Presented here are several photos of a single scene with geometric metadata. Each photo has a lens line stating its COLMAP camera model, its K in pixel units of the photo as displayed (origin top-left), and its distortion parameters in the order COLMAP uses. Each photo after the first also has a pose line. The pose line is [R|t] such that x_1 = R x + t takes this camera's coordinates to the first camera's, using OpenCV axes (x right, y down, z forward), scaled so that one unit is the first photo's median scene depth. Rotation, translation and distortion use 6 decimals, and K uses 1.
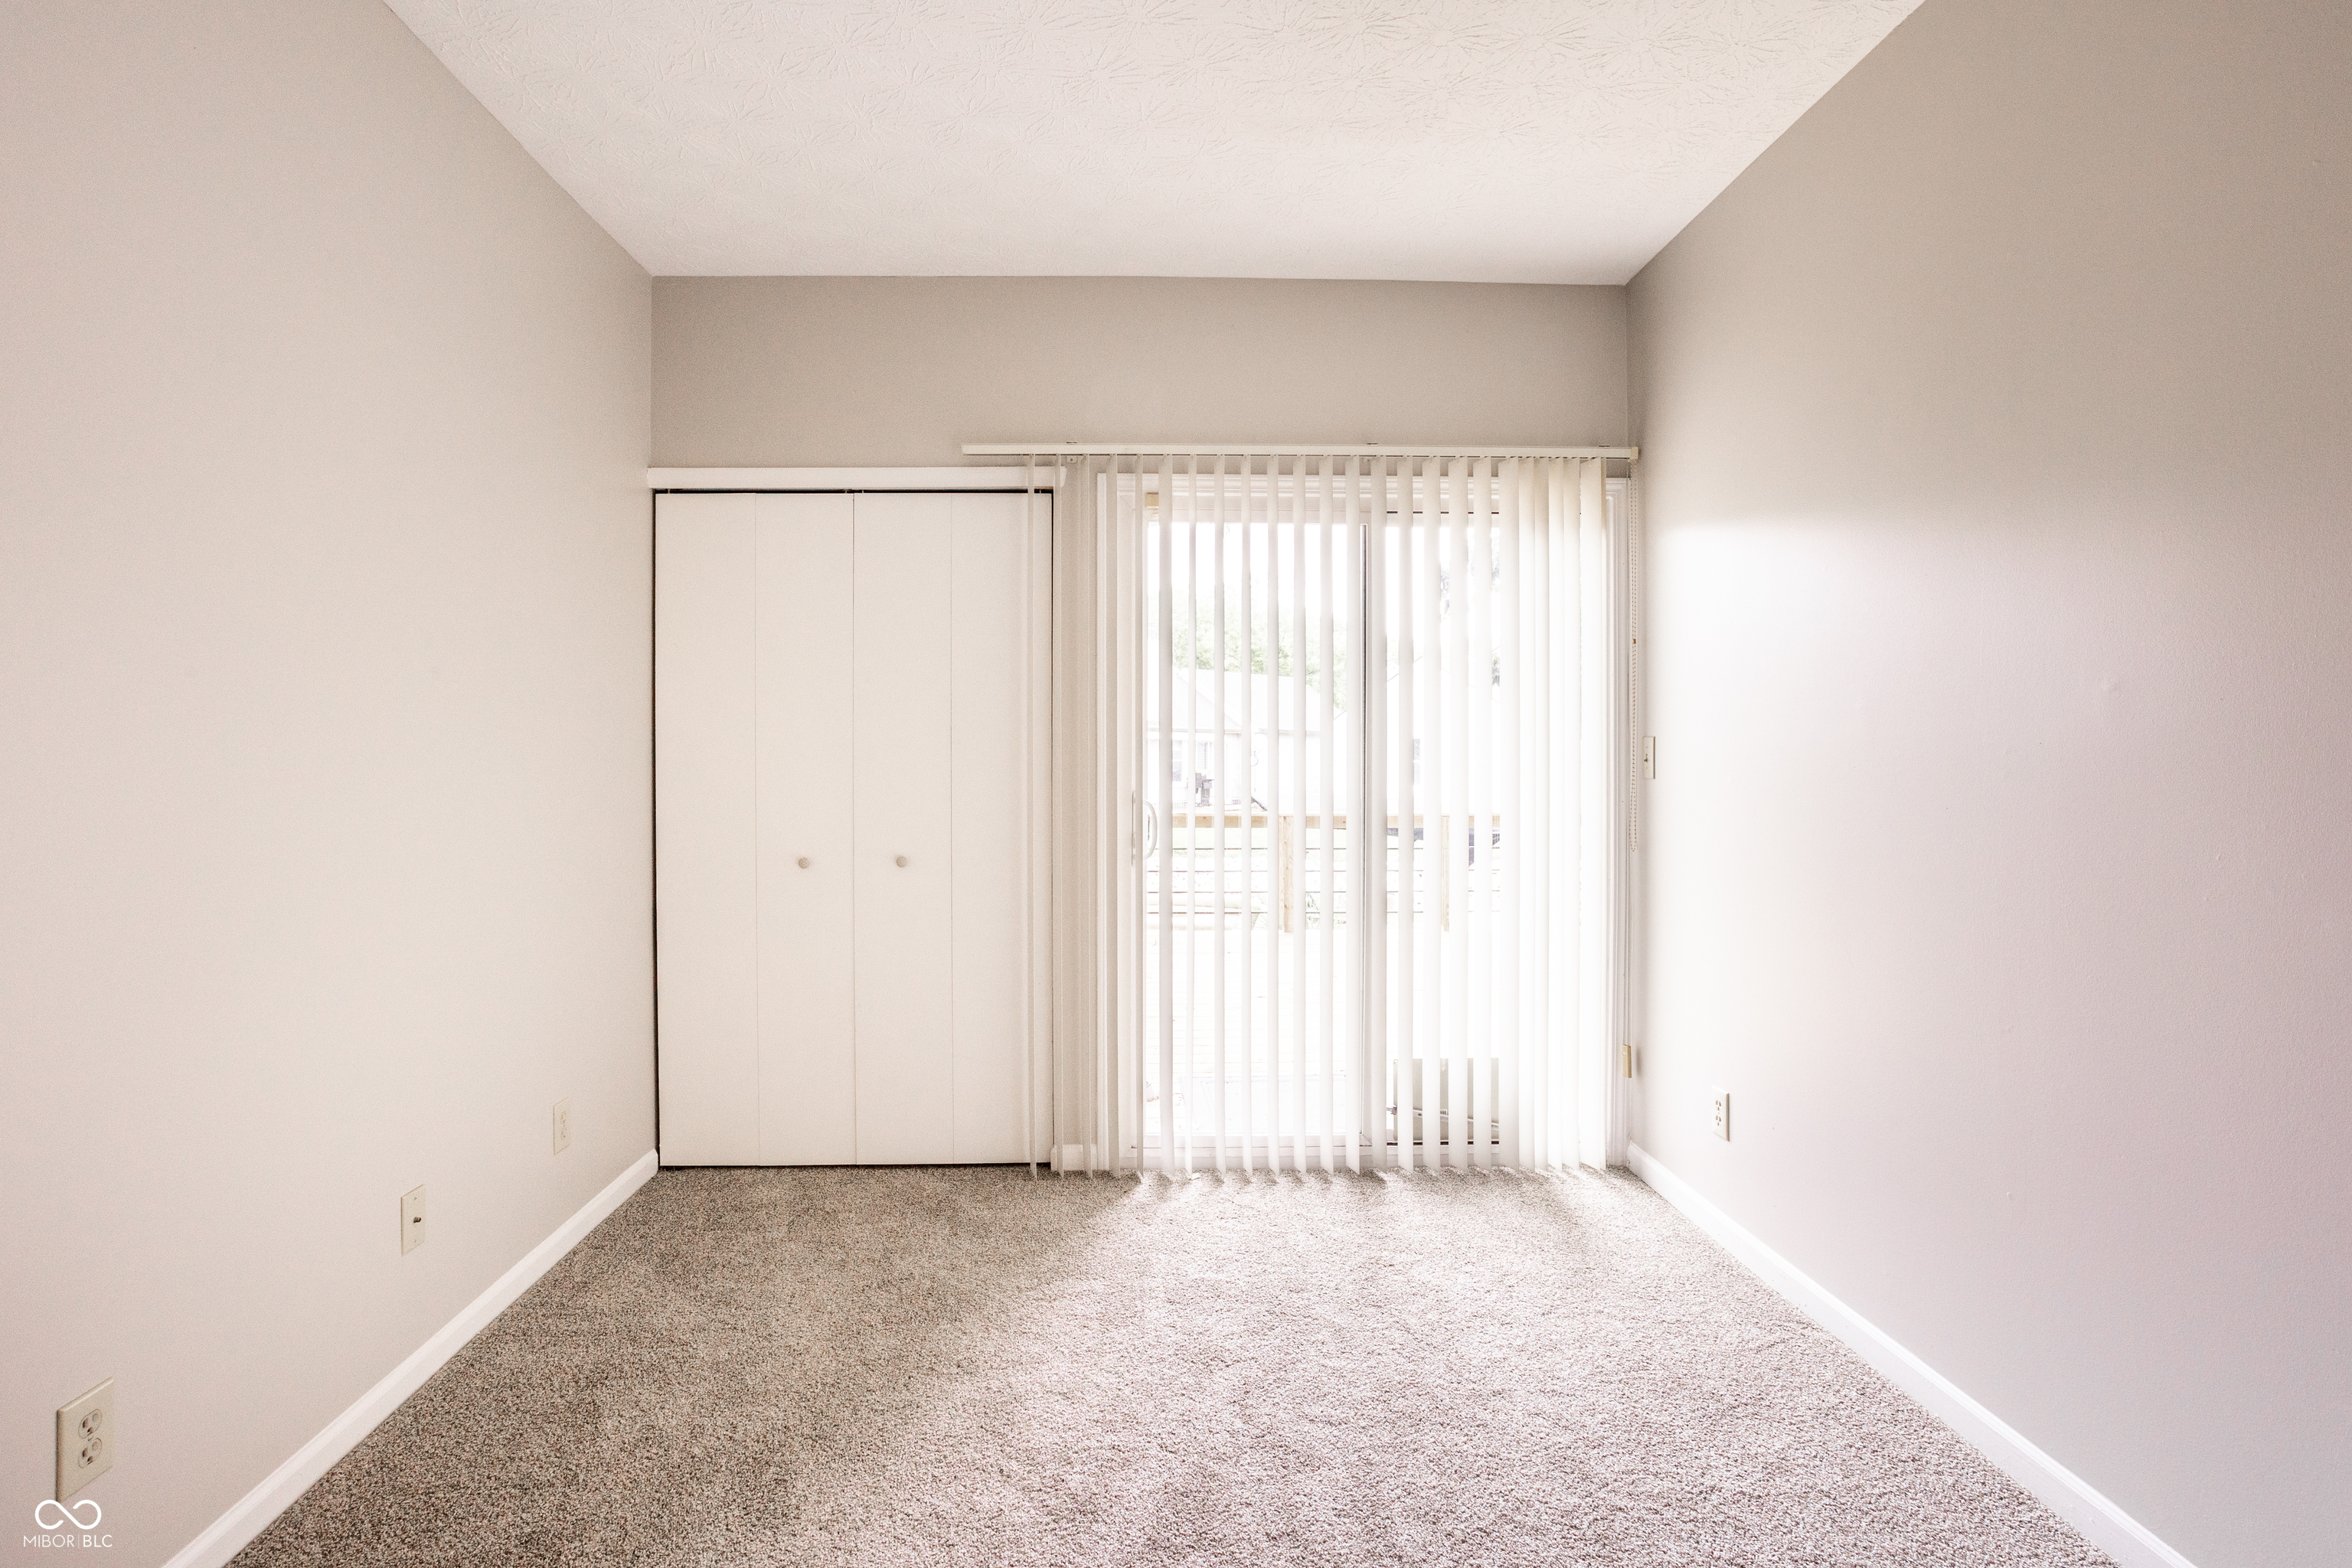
lens RADIAL K [[1190.2, 0, 1168.7], [0, 1190.2, 774.5], [0, 0, 1]] dist [-0.037900, 0.016579]
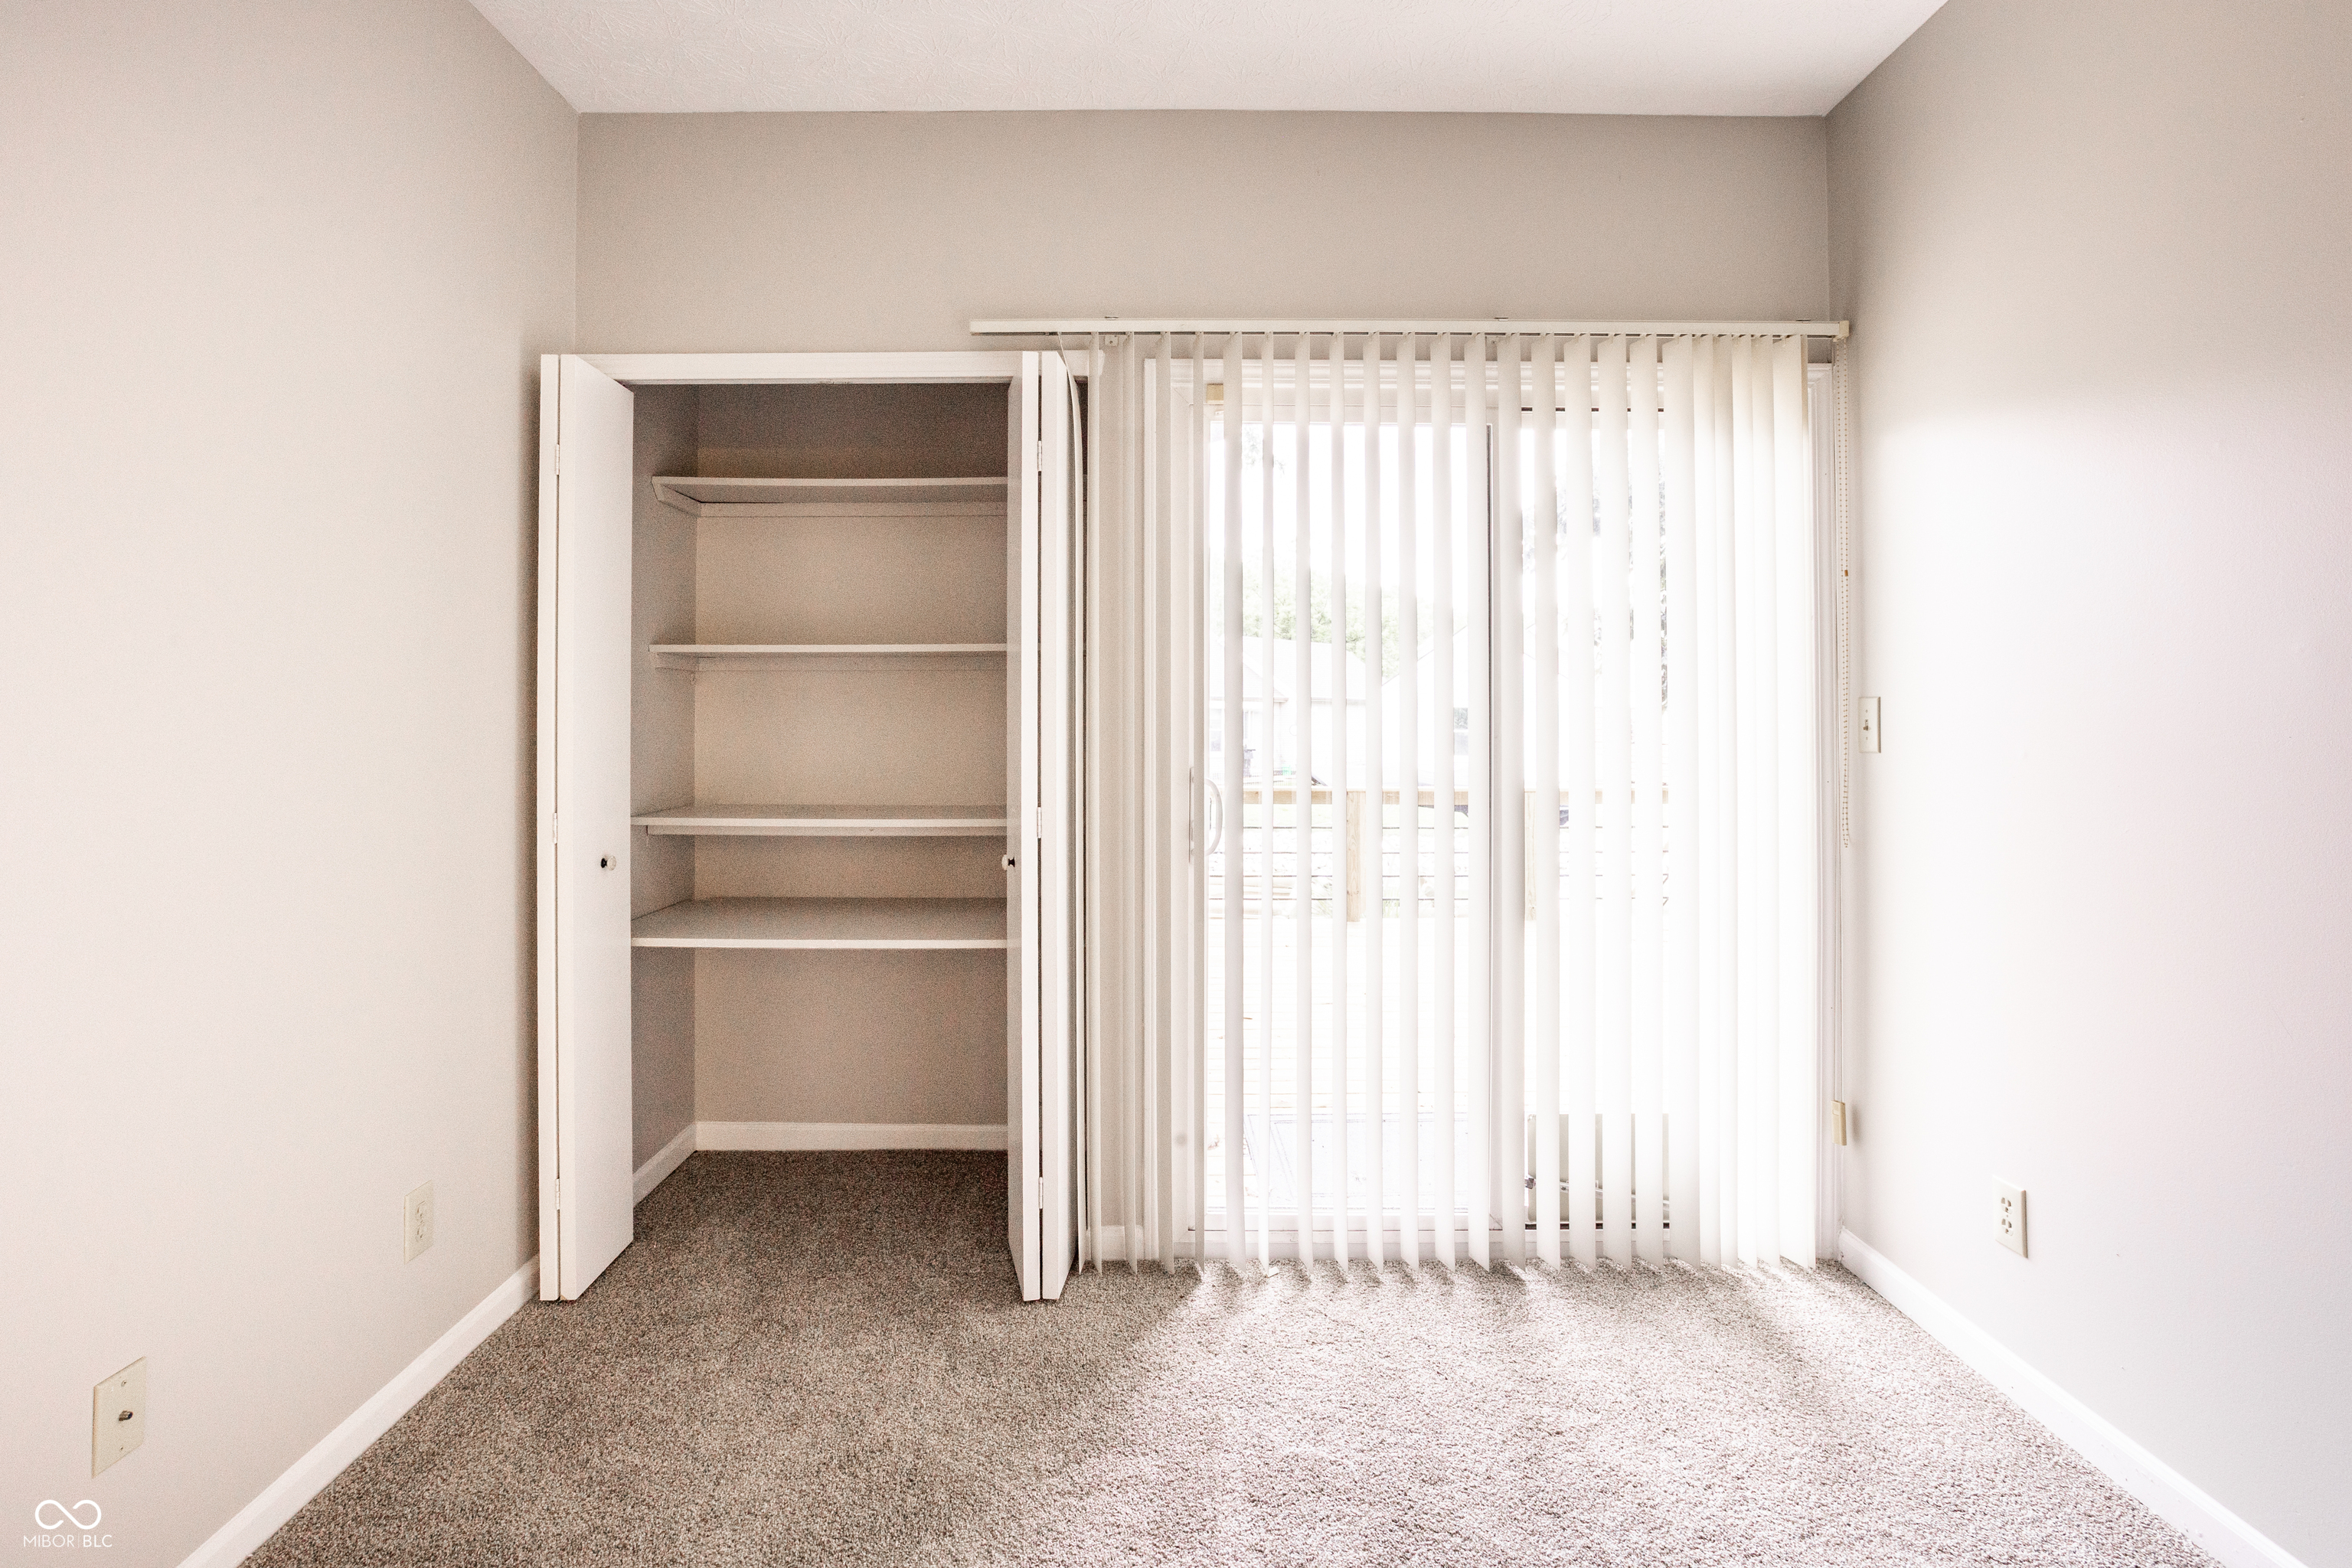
lens RADIAL K [[1190.2, 0, 1223.9], [0, 1190.2, 750.3], [0, 0, 1]] dist [-0.037900, 0.016579]
pose [[0.999890, 0.001691, 0.014767, -0.021585], [-0.001788, 0.999977, 0.006581, -0.002070], [-0.014755, -0.006607, 0.999869, 0.247306]]
